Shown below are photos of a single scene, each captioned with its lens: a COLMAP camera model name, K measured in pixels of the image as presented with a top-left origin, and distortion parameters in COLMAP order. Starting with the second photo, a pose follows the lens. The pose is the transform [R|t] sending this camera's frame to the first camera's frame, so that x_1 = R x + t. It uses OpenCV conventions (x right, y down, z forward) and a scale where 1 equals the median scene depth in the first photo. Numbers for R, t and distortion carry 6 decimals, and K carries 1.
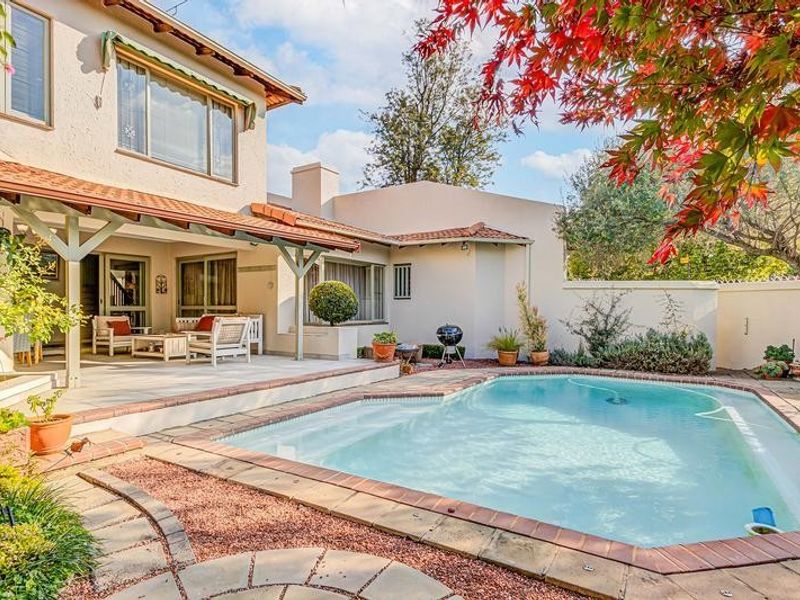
lens RADIAL K [[459.4, 0, 385.6], [0, 459.4, 310.9], [0, 0, 1]] dist [-0.001113, -0.000631]
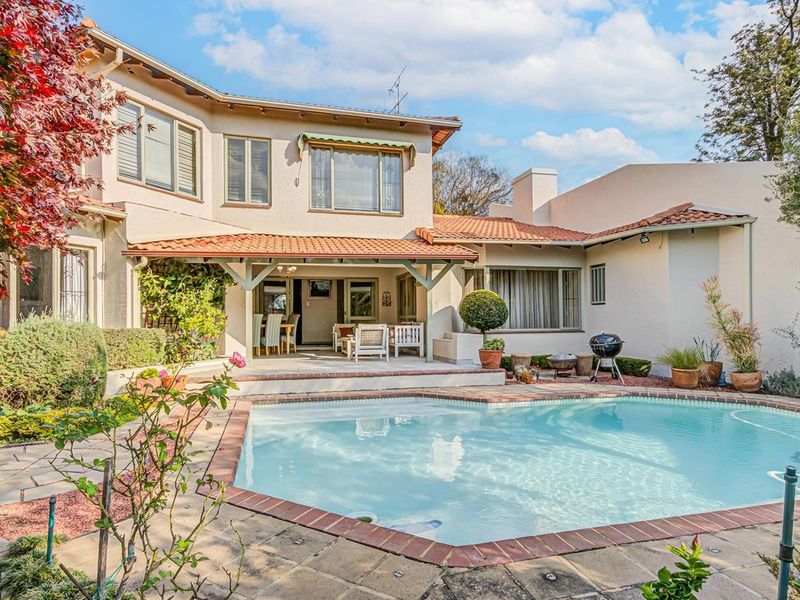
lens RADIAL K [[435.0, 0, 327.1], [0, 435.0, 309.3], [0, 0, 1]] dist [0.002494, 0.001055]
pose [[0.706650, -0.025075, -0.707119, 0.347459], [0.007646, 0.999584, -0.027805, 0.003557], [0.707522, 0.014242, 0.706547, 0.051340]]
